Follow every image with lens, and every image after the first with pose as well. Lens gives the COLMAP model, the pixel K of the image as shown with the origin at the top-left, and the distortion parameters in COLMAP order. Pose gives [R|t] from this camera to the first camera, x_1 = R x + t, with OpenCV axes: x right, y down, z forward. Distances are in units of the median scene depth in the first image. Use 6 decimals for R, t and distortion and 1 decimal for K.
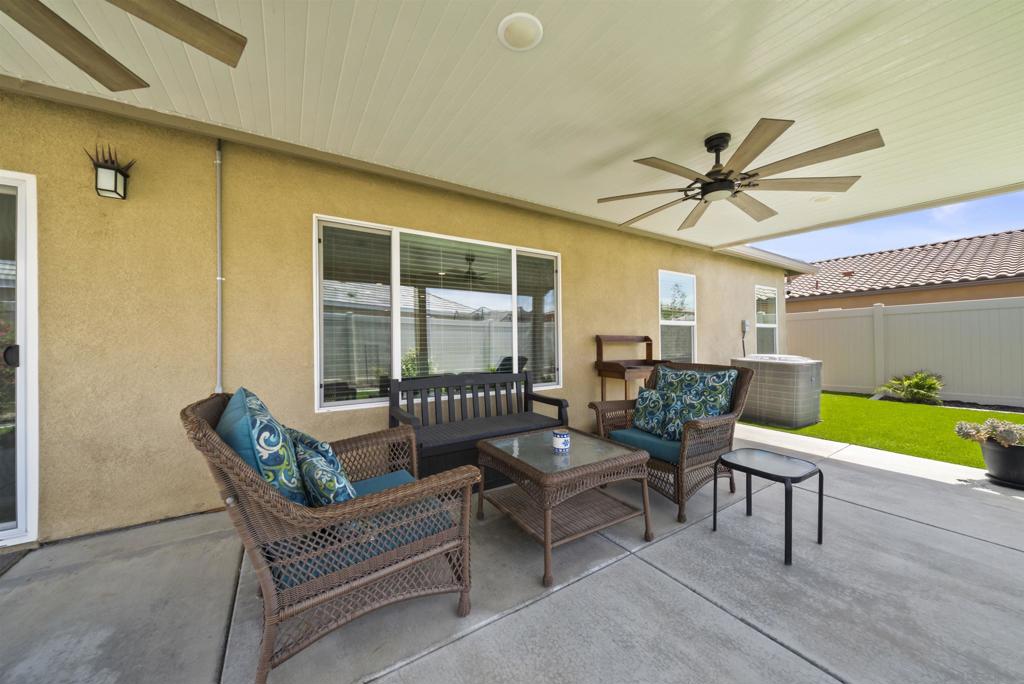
lens RADIAL K [[355.5, 0, 512.0], [0, 355.5, 342.0], [0, 0, 1]] dist [-0.000838, -0.000108]
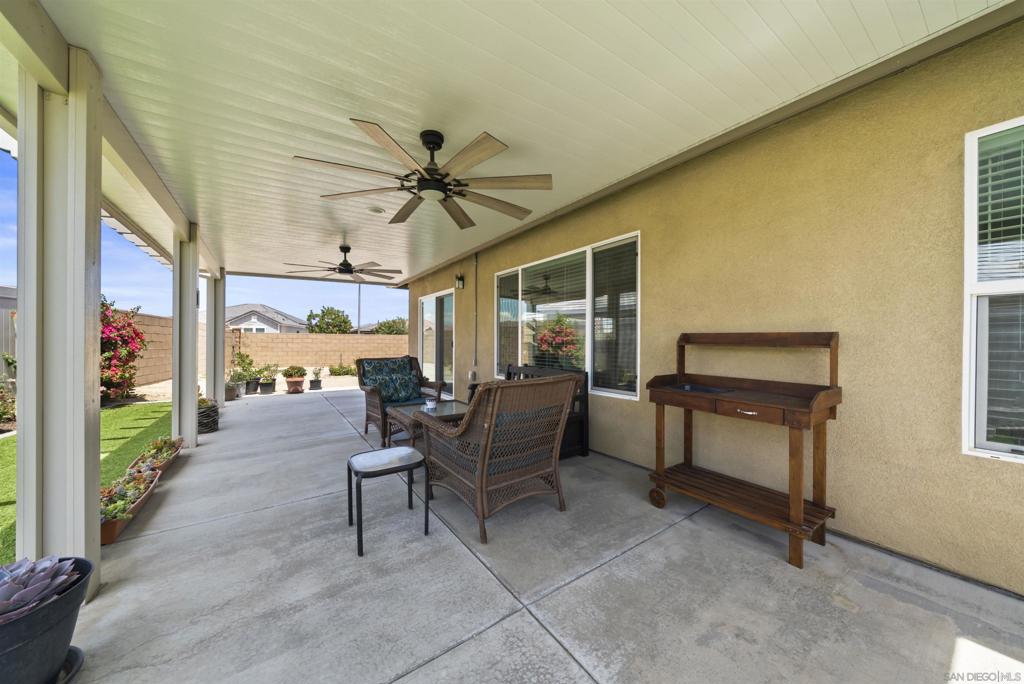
lens RADIAL K [[355.5, 0, 512.0], [0, 355.5, 342.0], [0, 0, 1]] dist [-0.000838, -0.000108]
pose [[0.033913, 0.013307, -0.999336, 1.259829], [-0.000976, 0.999911, 0.013281, -0.015996], [0.999424, 0.000524, 0.033923, 0.946924]]
